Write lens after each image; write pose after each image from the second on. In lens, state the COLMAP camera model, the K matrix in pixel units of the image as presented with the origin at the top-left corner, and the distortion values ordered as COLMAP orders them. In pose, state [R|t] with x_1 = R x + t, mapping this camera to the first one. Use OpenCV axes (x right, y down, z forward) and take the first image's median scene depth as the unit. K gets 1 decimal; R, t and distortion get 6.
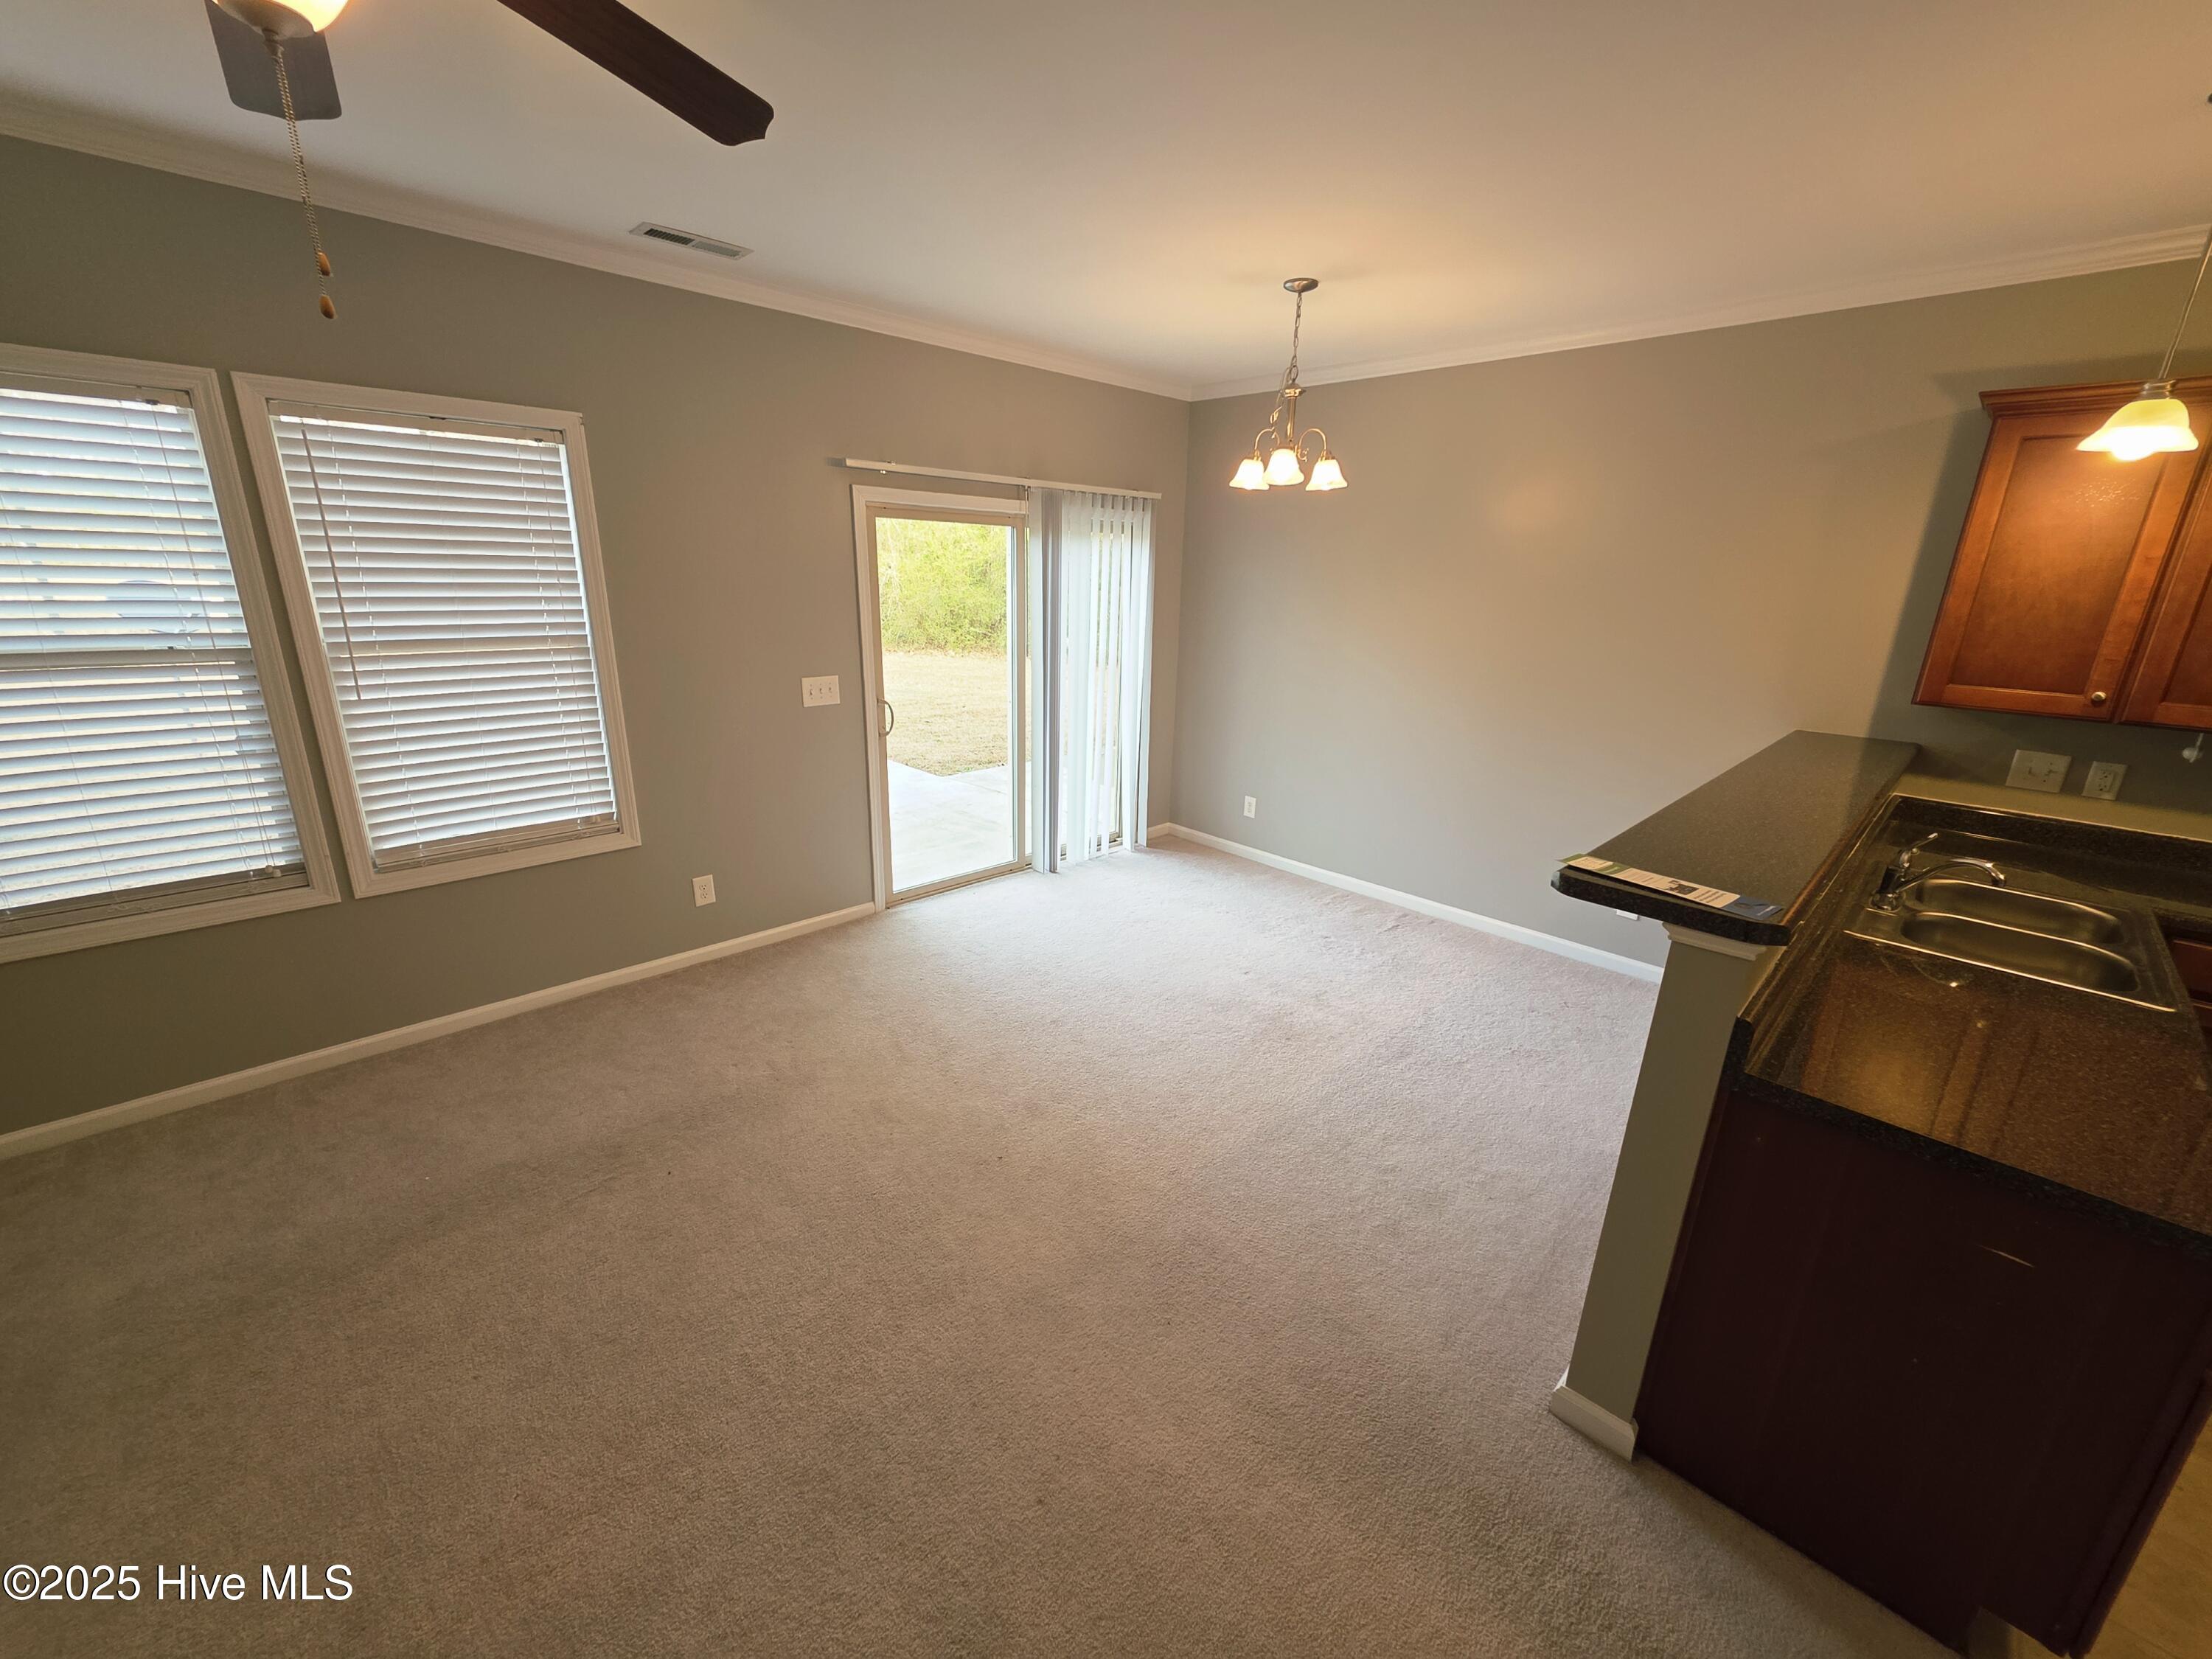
lens RADIAL K [[879.3, 0, 1111.0], [0, 879.3, 823.2], [0, 0, 1]] dist [0.004002, -0.000310]
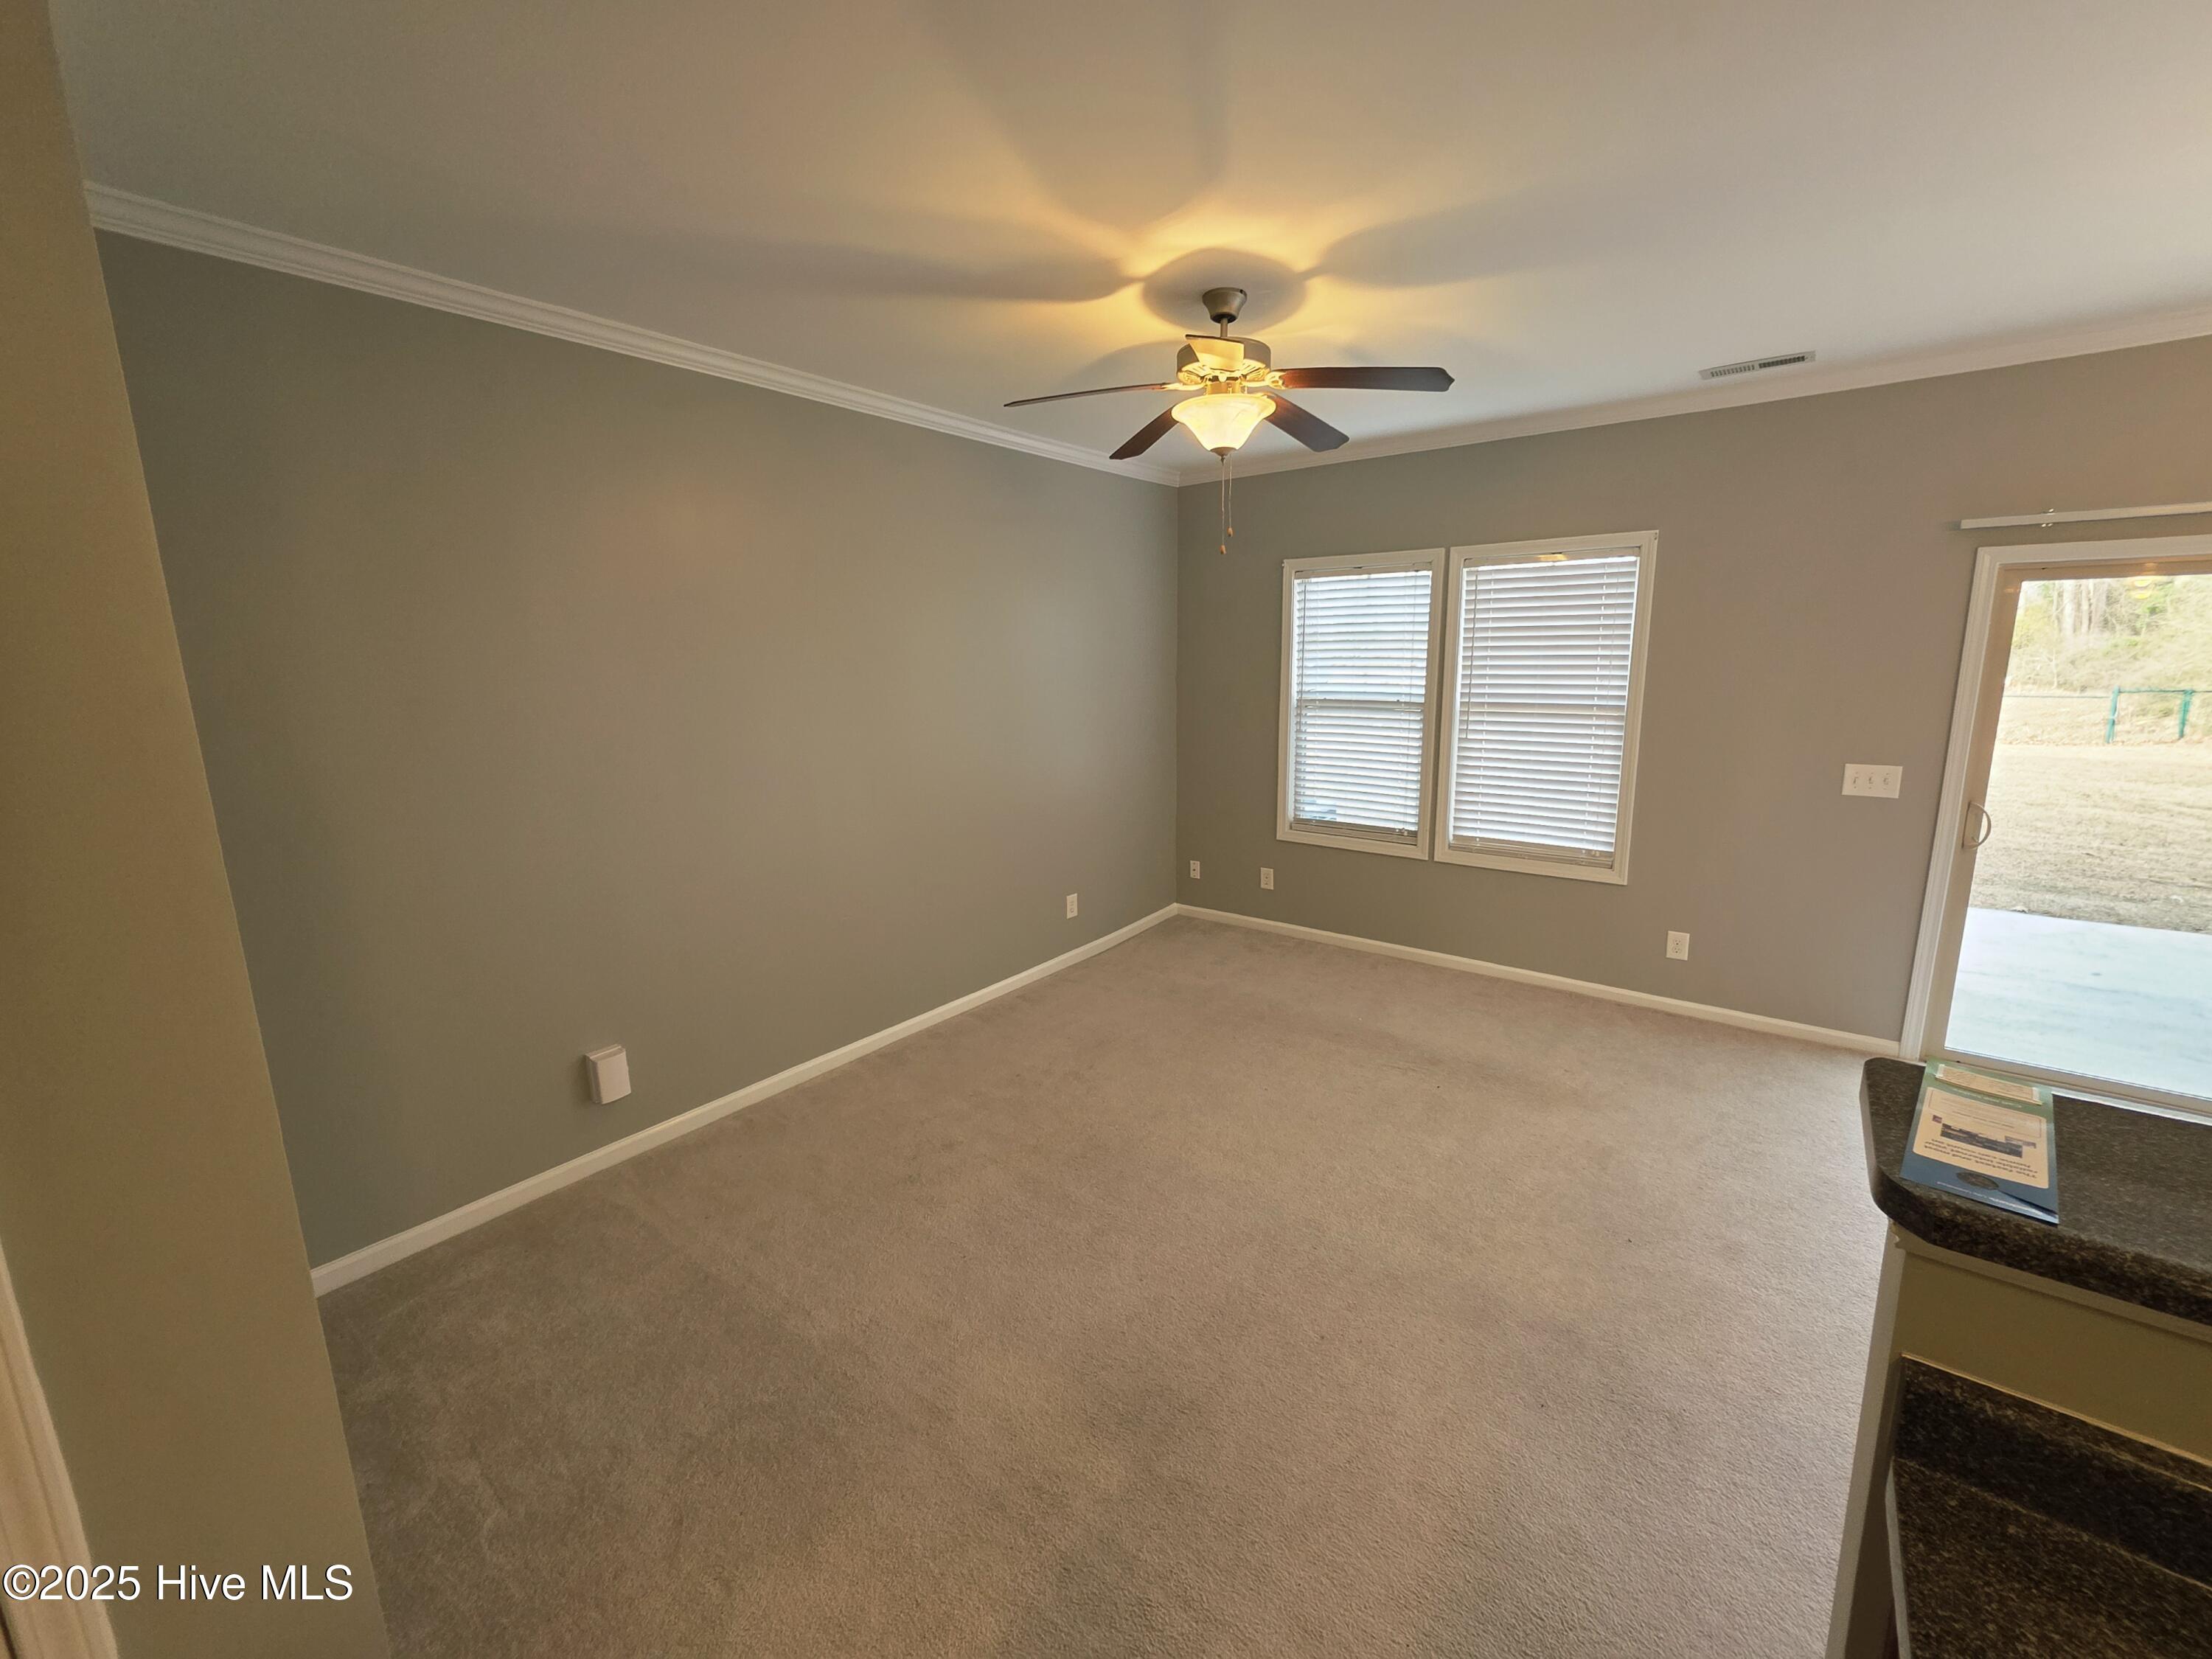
lens RADIAL K [[880.9, 0, 1120.1], [0, 880.9, 811.2], [0, 0, 1]] dist [-0.004848, -0.000472]
pose [[0.137770, 0.149286, -0.979149, 0.597840], [-0.261588, 0.958959, 0.109401, -0.025211], [0.955296, 0.241062, 0.171167, 0.172828]]
